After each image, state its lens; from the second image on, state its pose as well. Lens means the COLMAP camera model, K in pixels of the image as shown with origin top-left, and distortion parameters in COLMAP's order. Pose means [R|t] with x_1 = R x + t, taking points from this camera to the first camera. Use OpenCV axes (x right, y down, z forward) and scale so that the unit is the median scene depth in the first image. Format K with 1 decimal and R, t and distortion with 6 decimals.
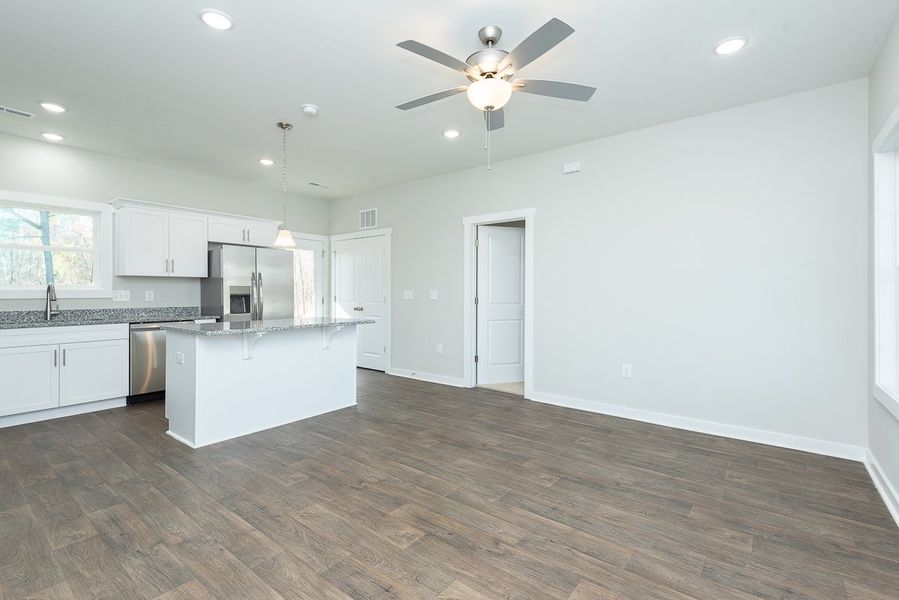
lens RADIAL K [[409.9, 0, 451.6], [0, 409.9, 293.2], [0, 0, 1]] dist [0.001694, 0.000067]
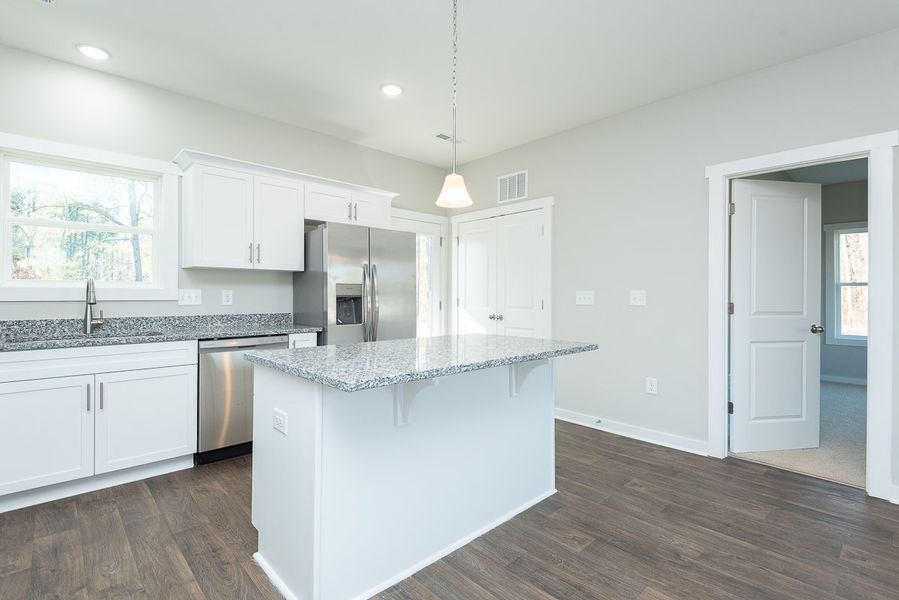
lens RADIAL K [[421.5, 0, 438.0], [0, 421.5, 294.6], [0, 0, 1]] dist [0.015345, -0.000485]
pose [[0.985165, 0.002780, -0.171590, -0.266640], [-0.003380, 0.999989, -0.003205, 0.002883], [0.171579, 0.003737, 0.985163, 0.362242]]
